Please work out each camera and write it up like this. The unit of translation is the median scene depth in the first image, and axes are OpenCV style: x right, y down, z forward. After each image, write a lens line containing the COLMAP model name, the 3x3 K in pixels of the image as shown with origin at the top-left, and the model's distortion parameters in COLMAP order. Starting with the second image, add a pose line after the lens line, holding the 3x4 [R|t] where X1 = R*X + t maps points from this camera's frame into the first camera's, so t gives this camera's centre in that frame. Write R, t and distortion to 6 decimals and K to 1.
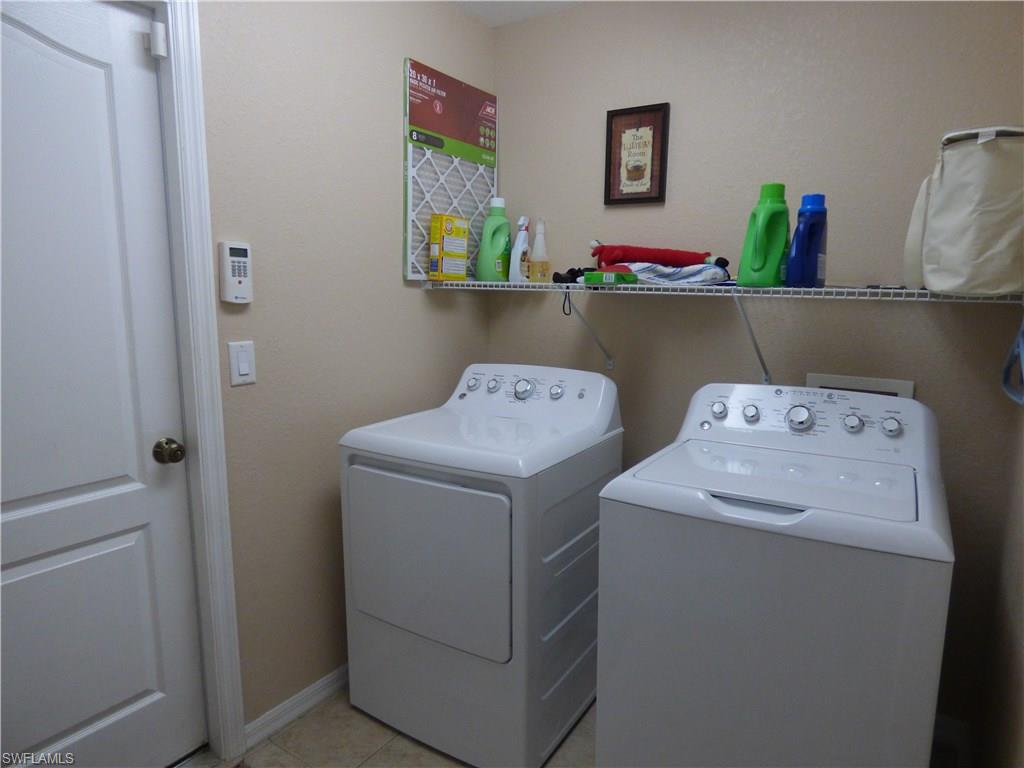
lens RADIAL K [[630.2, 0, 511.7], [0, 630.2, 379.3], [0, 0, 1]] dist [-0.000980, -0.000822]
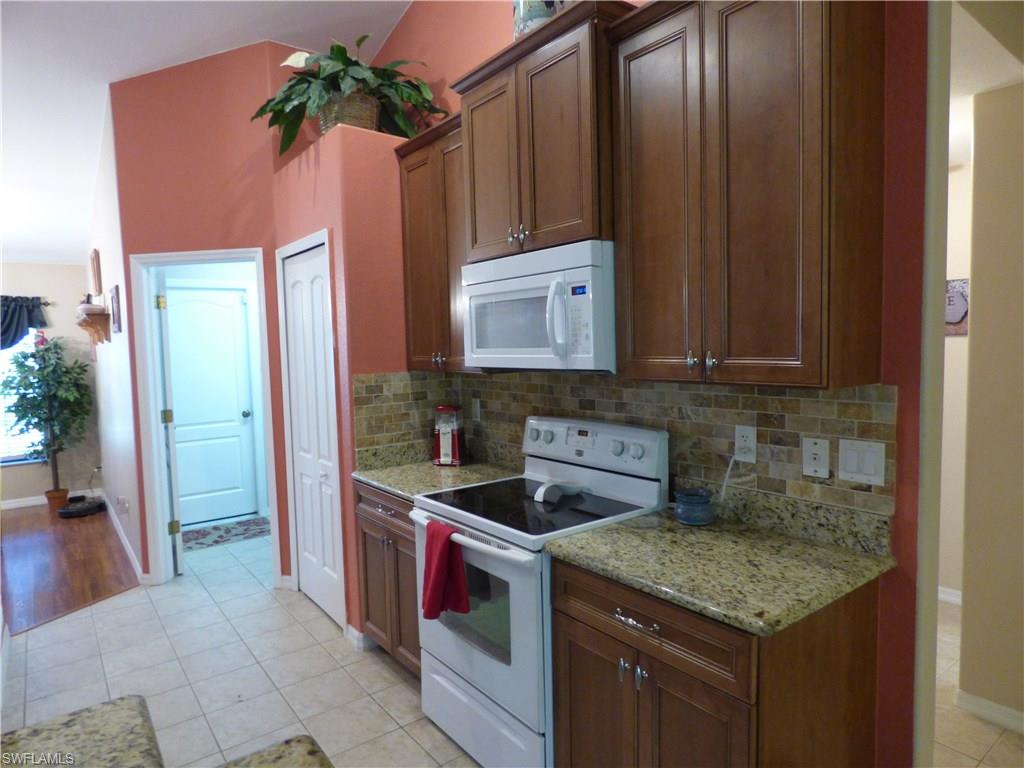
lens RADIAL K [[630.2, 0, 512.6], [0, 630.2, 385.8], [0, 0, 1]] dist [-0.000980, -0.000822]
pose [[0.940297, -0.011055, -0.340175, 2.745283], [-0.018504, 0.996334, -0.083525, 0.313444], [0.339851, 0.084833, 0.936645, -2.376823]]
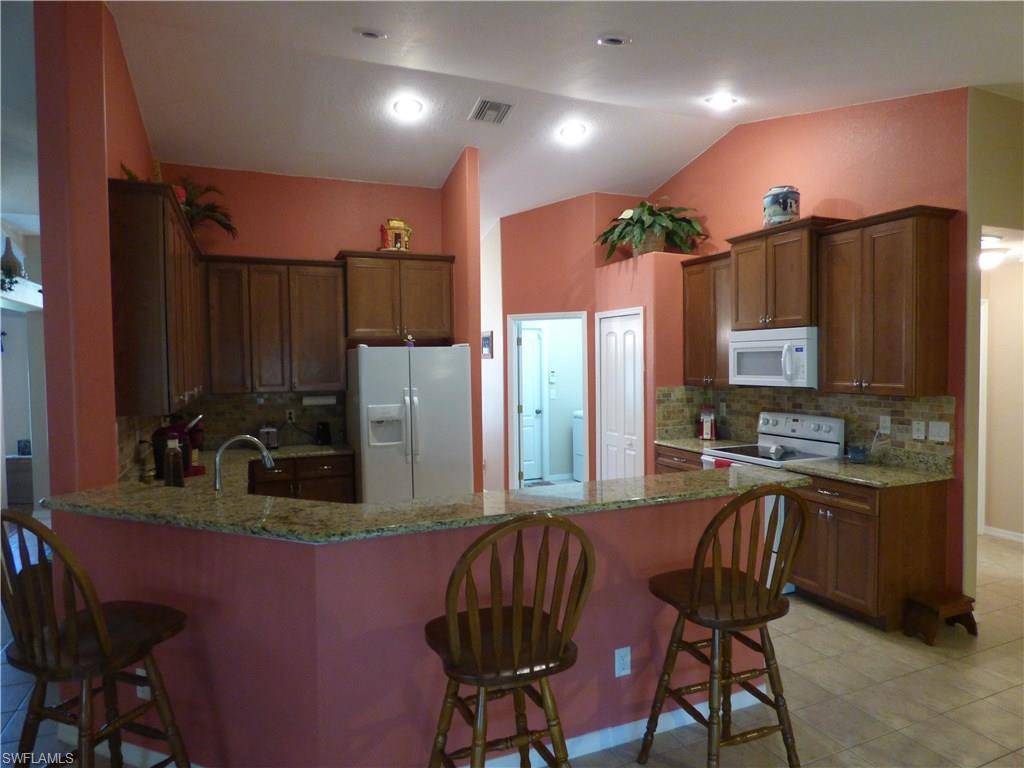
lens RADIAL K [[630.2, 0, 519.4], [0, 630.2, 385.8], [0, 0, 1]] dist [-0.000980, -0.000822]
pose [[0.832450, 0.000918, -0.554099, 3.008794], [-0.065588, 0.993132, -0.096892, 0.578407], [0.550204, 0.117000, 0.826793, -4.638176]]
